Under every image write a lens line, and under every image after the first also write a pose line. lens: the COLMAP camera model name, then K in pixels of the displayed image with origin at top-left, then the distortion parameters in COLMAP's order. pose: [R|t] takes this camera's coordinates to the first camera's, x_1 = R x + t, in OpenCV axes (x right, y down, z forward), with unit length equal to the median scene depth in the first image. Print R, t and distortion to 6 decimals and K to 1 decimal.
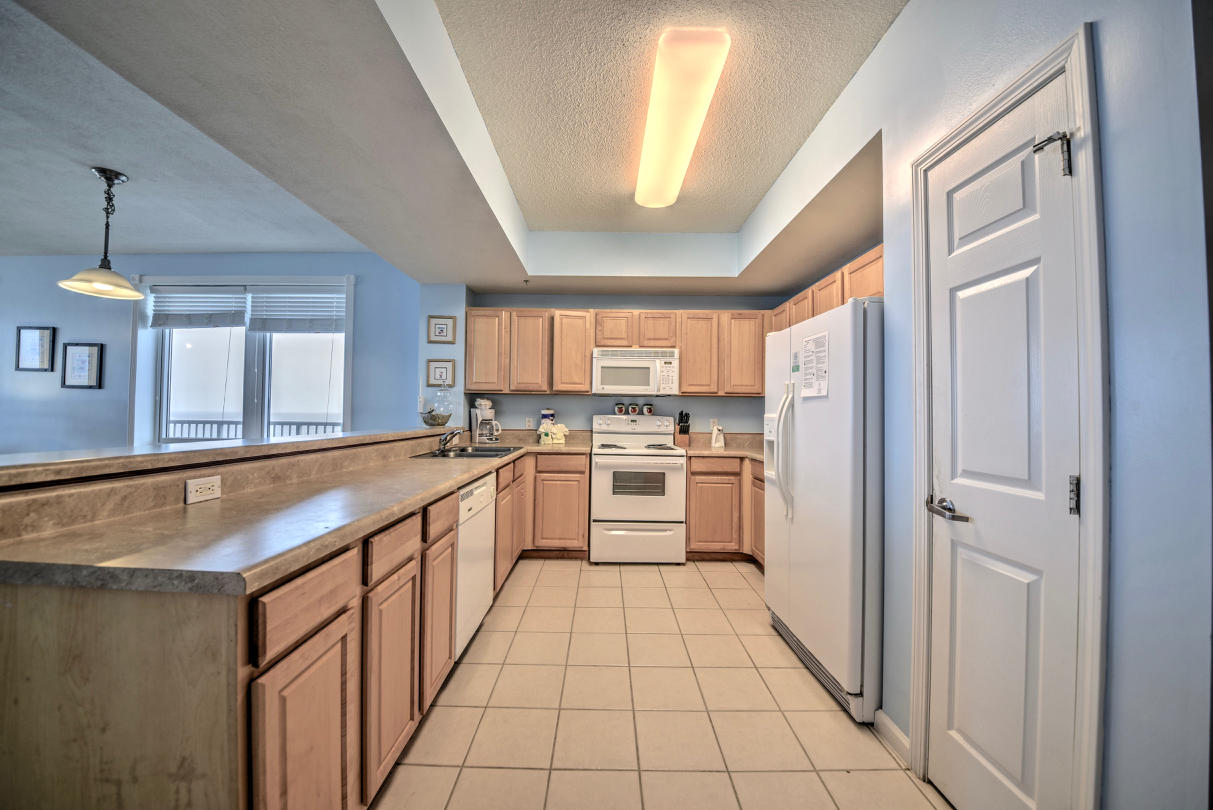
lens RADIAL K [[438.0, 0, 602.3], [0, 438.0, 401.4], [0, 0, 1]] dist [-0.000960, -0.007078]
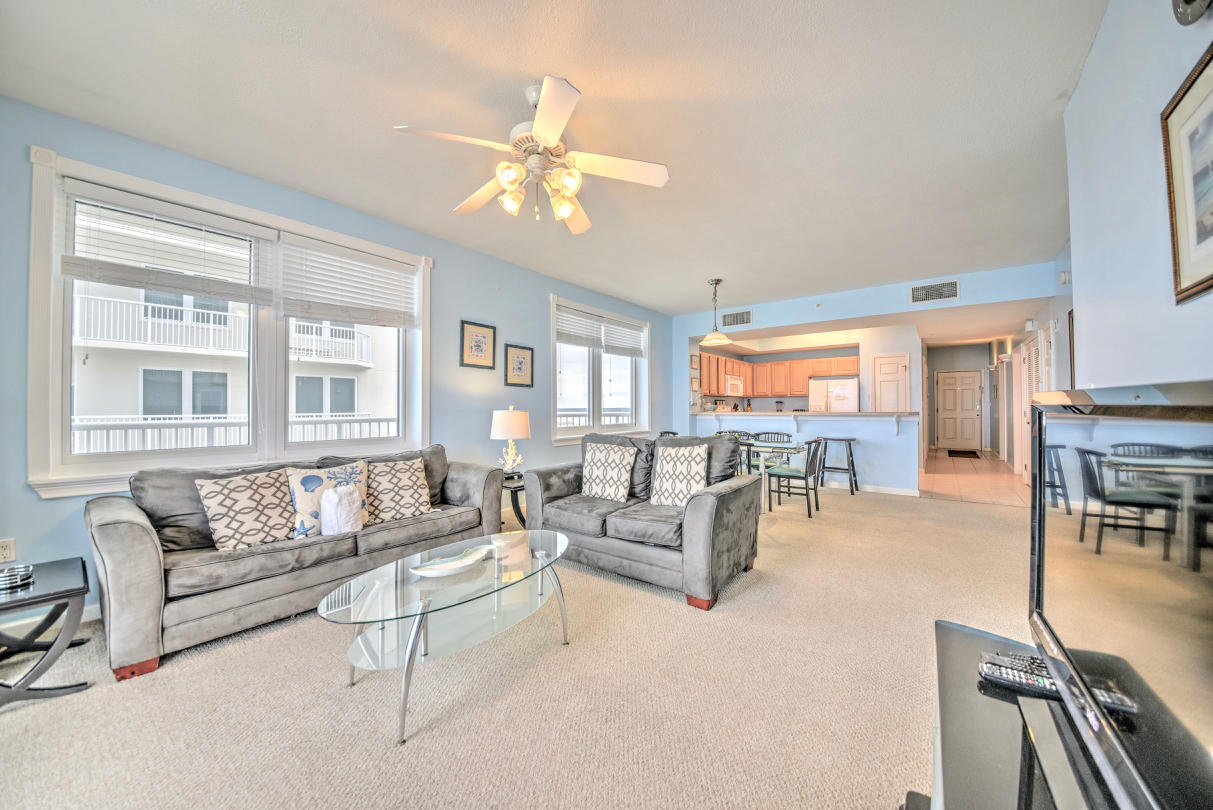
lens RADIAL K [[424.3, 0, 594.6], [0, 424.3, 402.7], [0, 0, 1]] dist [-0.000368, -0.009116]
pose [[0.623672, -0.001873, 0.781684, -1.940259], [-0.010977, 0.999878, 0.011153, -0.002137], [-0.781609, -0.015537, 0.623575, 0.155951]]
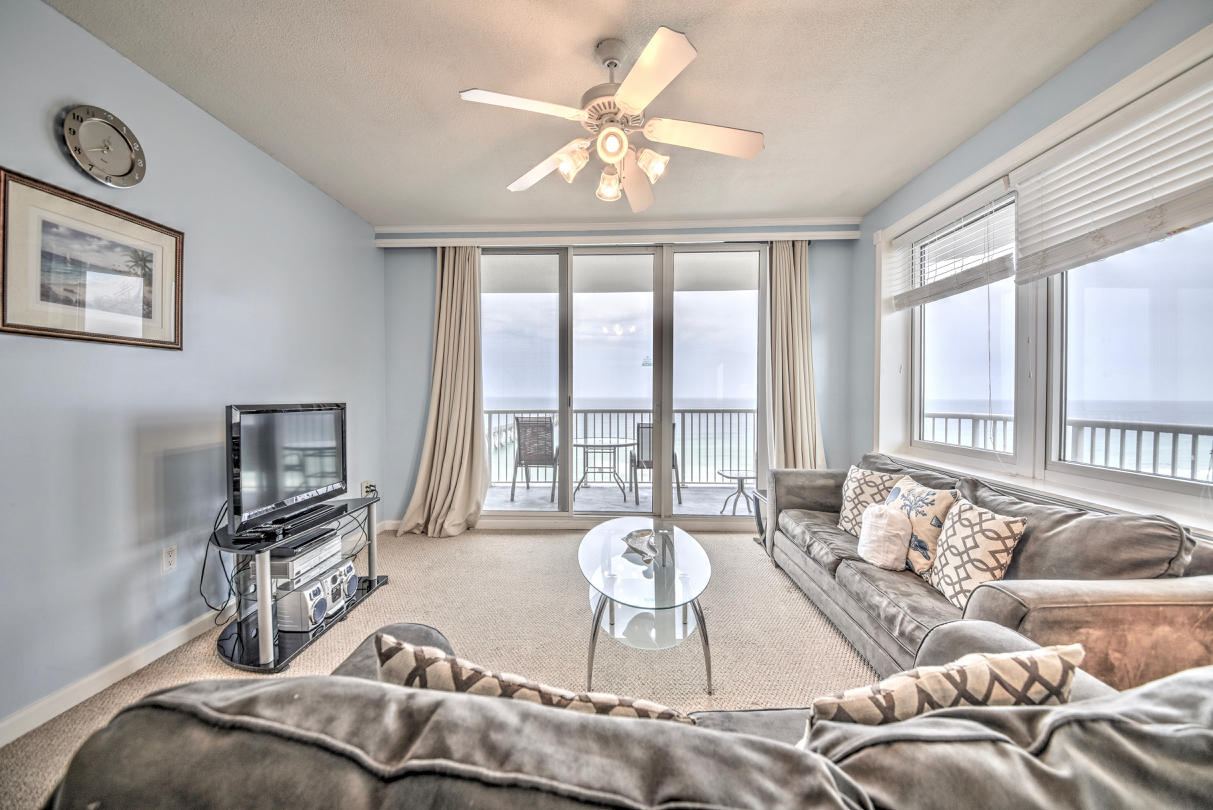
lens RADIAL K [[424.3, 0, 594.6], [0, 424.3, 402.7], [0, 0, 1]] dist [-0.000368, -0.009116]
pose [[-0.042597, 0.006740, -0.999070, -1.154643], [0.017496, 0.999829, 0.005999, -0.000156], [0.998939, -0.017225, -0.042708, 0.517985]]
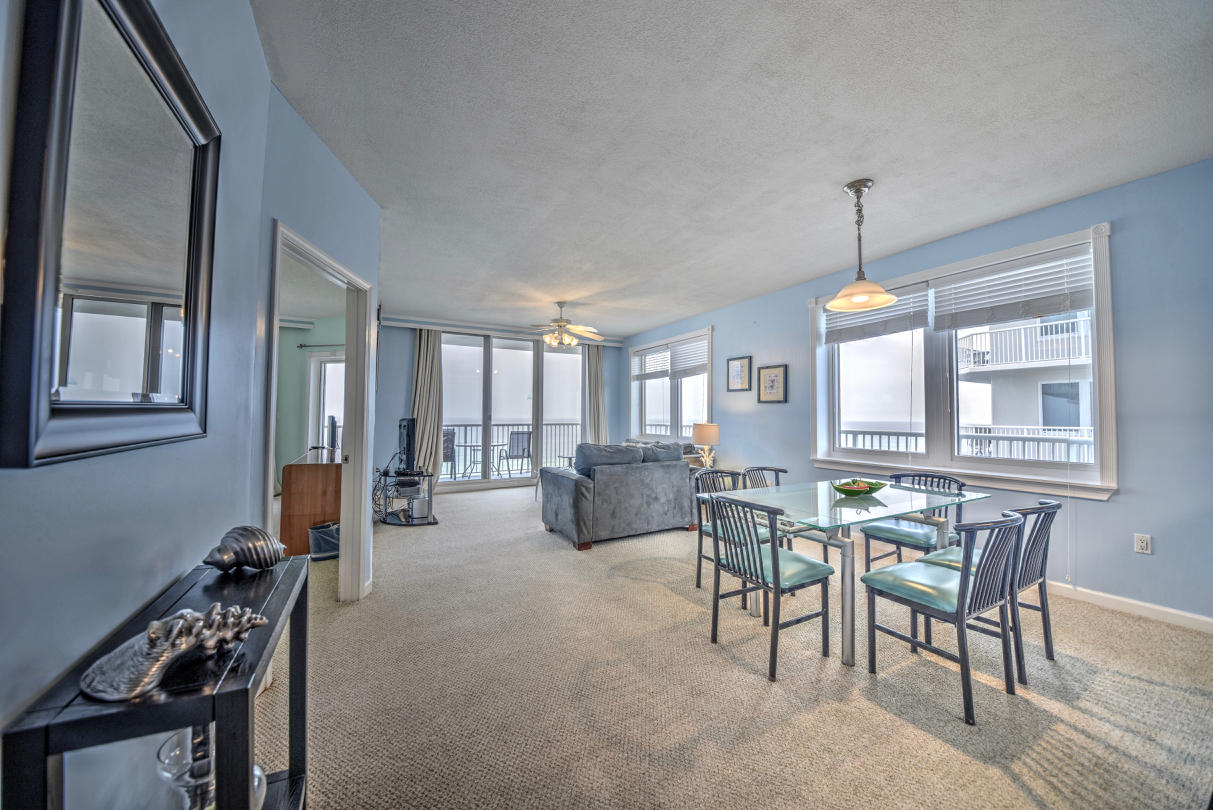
lens RADIAL K [[424.3, 0, 594.6], [0, 424.3, 402.7], [0, 0, 1]] dist [-0.000368, -0.009116]
pose [[0.466061, -0.034524, -0.884079, -0.382523], [0.019063, 0.999398, -0.028978, -0.005928], [0.884547, -0.003347, 0.466439, -0.000279]]
